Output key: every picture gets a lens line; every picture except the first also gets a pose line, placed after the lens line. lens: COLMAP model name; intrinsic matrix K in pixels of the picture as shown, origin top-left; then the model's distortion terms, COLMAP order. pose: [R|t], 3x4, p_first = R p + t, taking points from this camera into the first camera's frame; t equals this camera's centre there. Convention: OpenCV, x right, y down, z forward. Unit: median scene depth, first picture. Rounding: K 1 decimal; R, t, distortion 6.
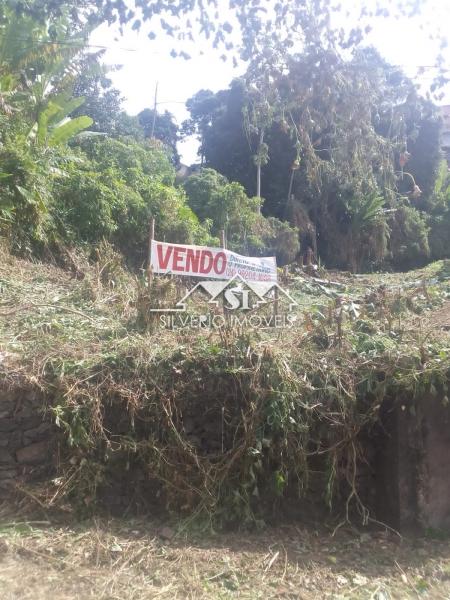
lens RADIAL K [[468.9, 0, 226.5], [0, 468.9, 301.6], [0, 0, 1]] dist [0.112022, -0.154170]
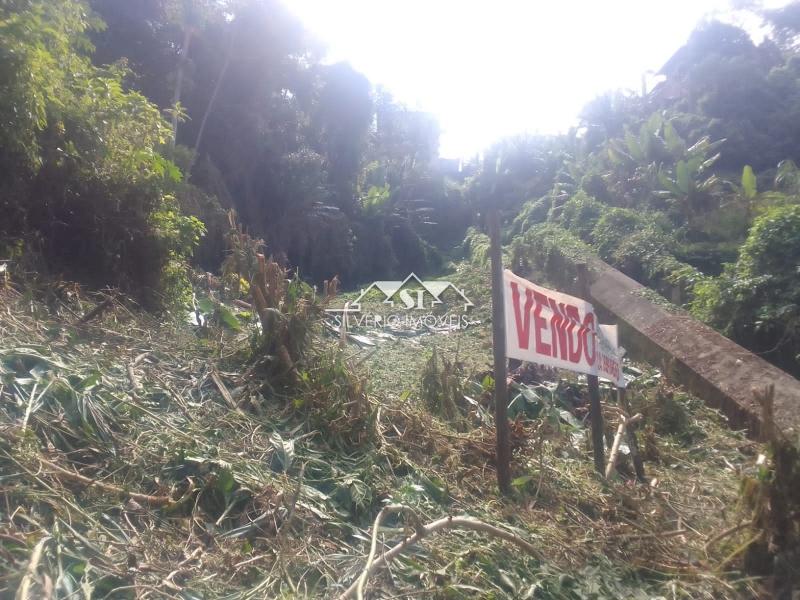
lens RADIAL K [[625.2, 0, 394.5], [0, 625.2, 301.6], [0, 0, 1]] dist [0.112022, -0.154170]
pose [[0.814400, 0.095061, 0.572465, -0.494994], [-0.089735, 0.995255, -0.037610, -0.076836], [-0.573324, -0.020741, 0.819066, 0.624356]]
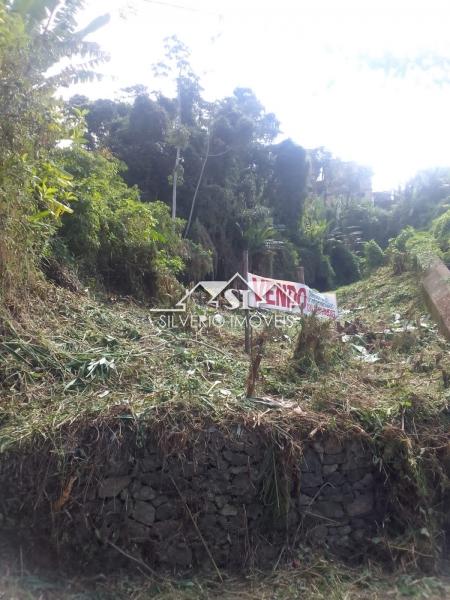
lens RADIAL K [[468.9, 0, 226.5], [0, 468.9, 301.6], [0, 0, 1]] dist [0.112022, -0.154170]
pose [[0.944795, 0.038524, 0.325388, -0.507391], [-0.027853, 0.998912, -0.037391, -0.030723], [-0.326475, 0.026264, 0.944841, 0.073087]]
